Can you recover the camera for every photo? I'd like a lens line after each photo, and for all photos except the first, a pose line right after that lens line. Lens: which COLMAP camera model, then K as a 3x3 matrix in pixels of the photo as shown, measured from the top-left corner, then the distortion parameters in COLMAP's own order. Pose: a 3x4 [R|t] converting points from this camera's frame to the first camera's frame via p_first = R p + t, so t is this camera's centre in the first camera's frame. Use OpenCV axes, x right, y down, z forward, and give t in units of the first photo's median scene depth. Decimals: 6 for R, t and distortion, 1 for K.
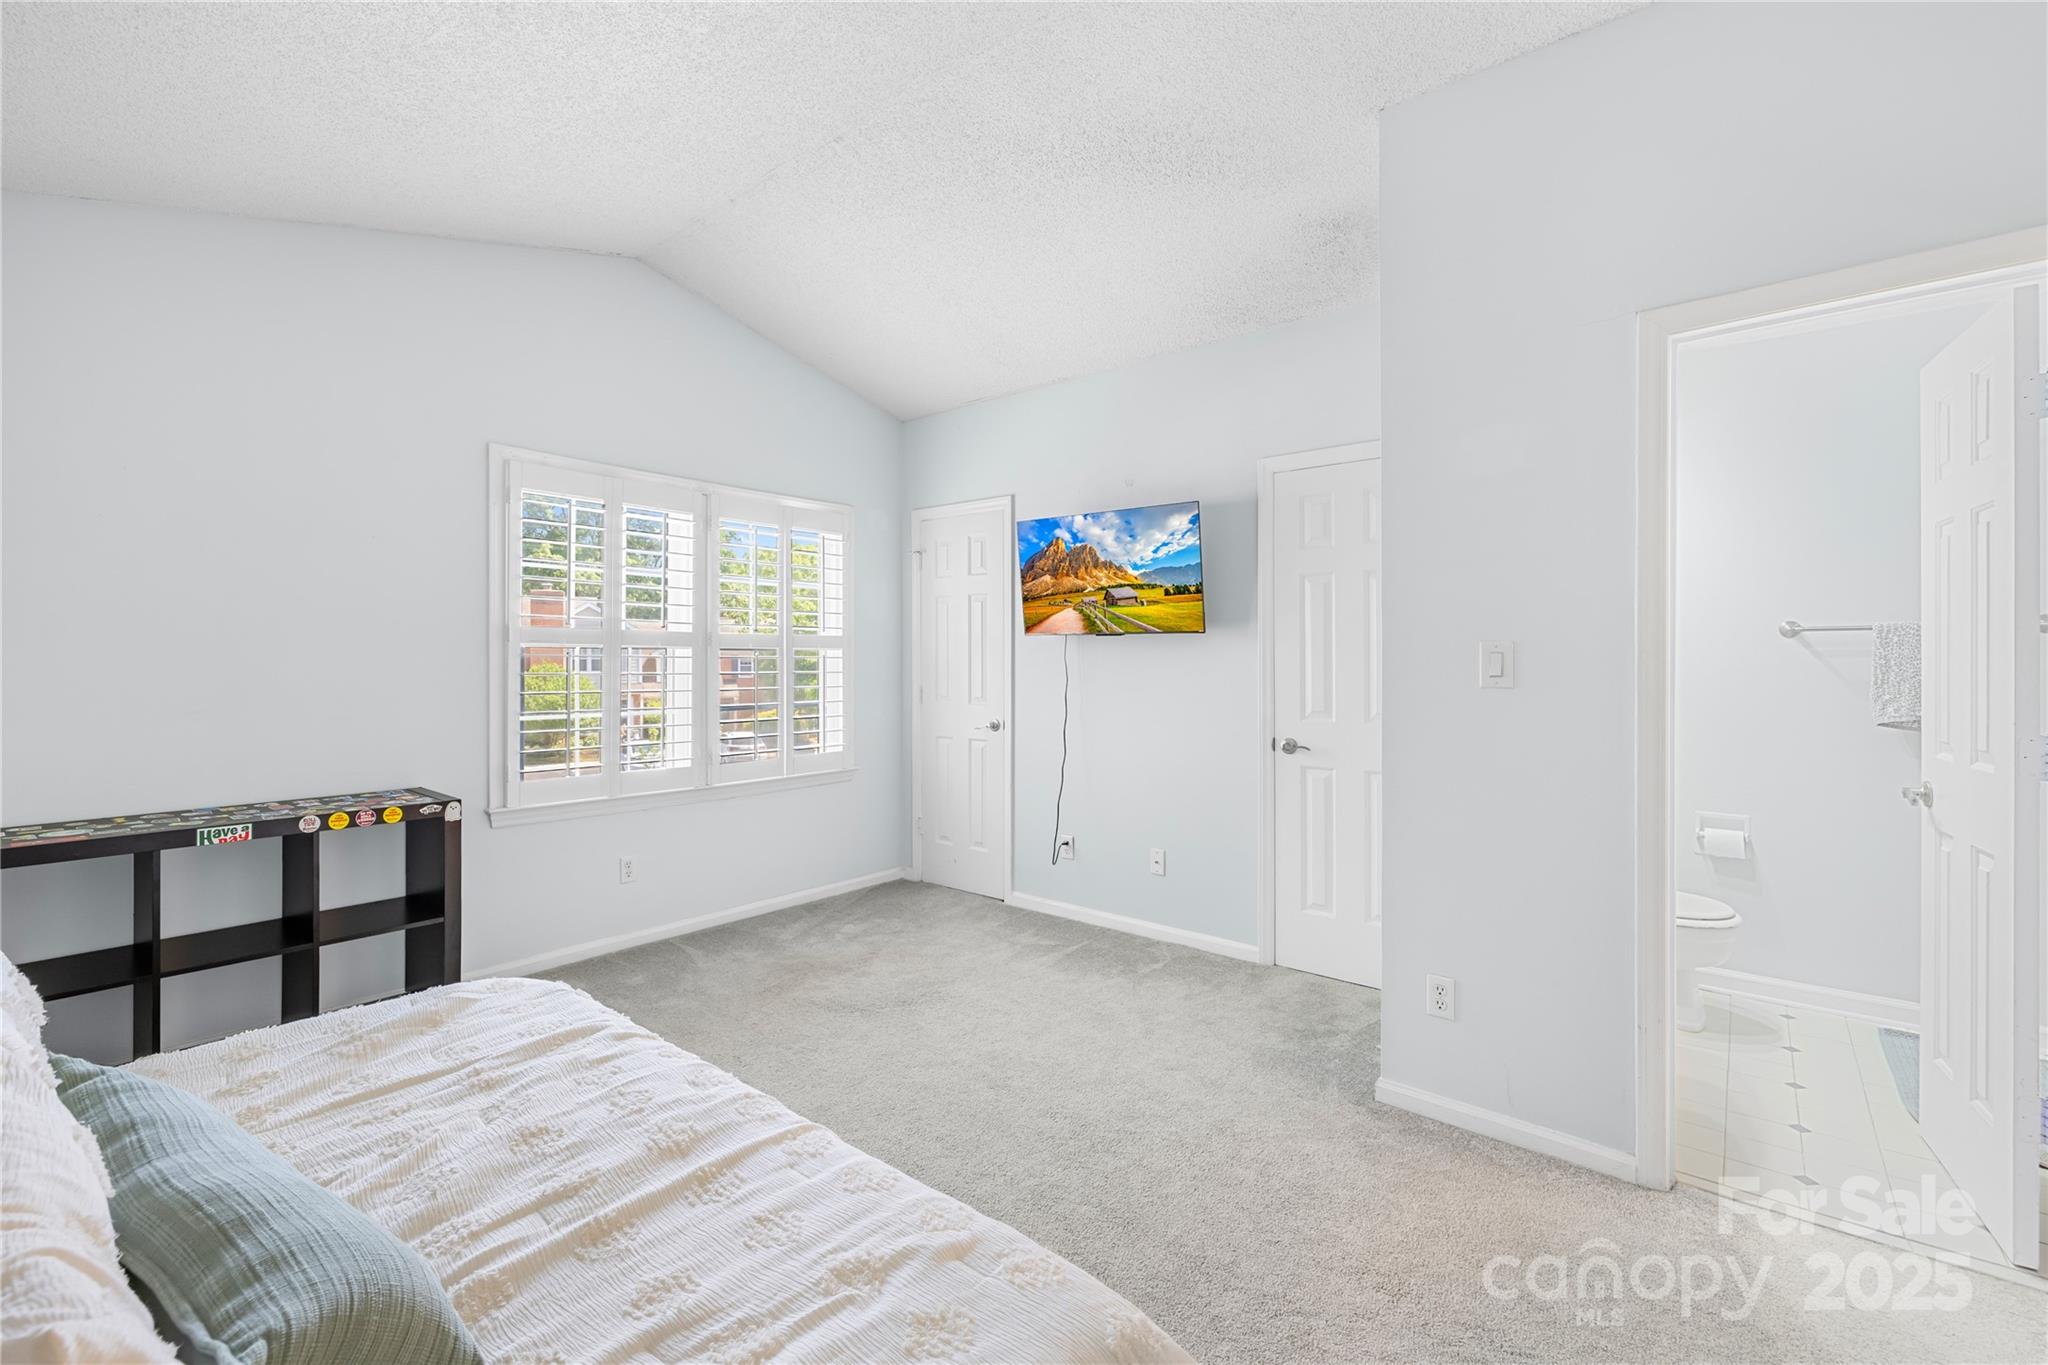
lens RADIAL K [[863.6, 0, 1021.7], [0, 863.6, 654.0], [0, 0, 1]] dist [-0.001197, -0.000139]
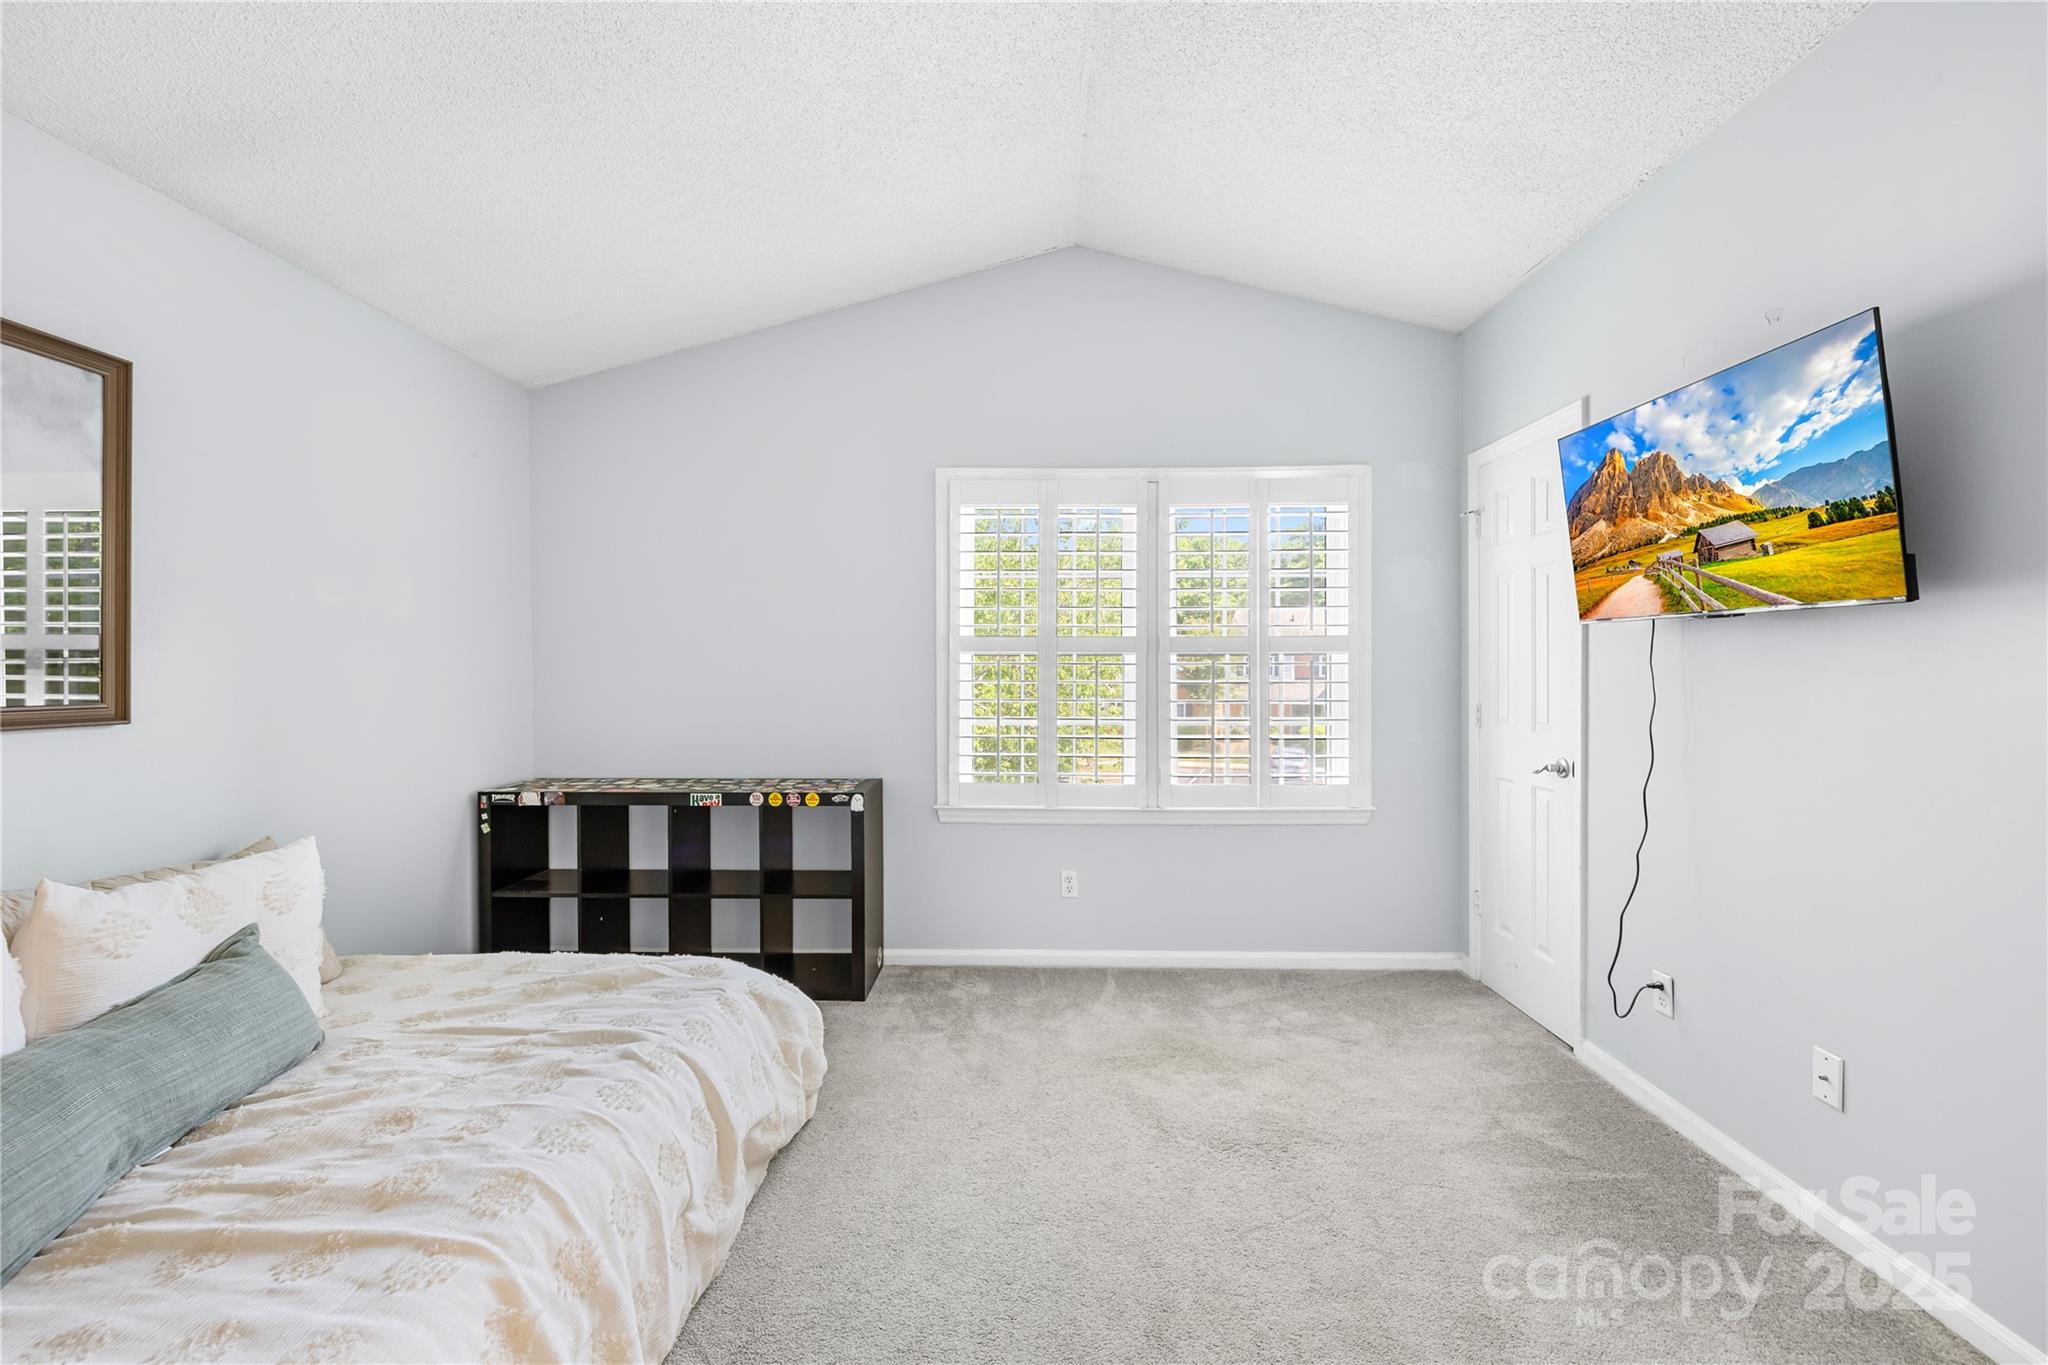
lens RADIAL K [[874.2, 0, 1023.9], [0, 874.2, 704.3], [0, 0, 1]] dist [-0.000861, -0.000465]
pose [[0.624160, 0.030937, -0.780684, 0.268732], [0.003720, 0.999087, 0.042567, 0.006069], [0.781288, -0.029473, 0.623475, 0.359425]]
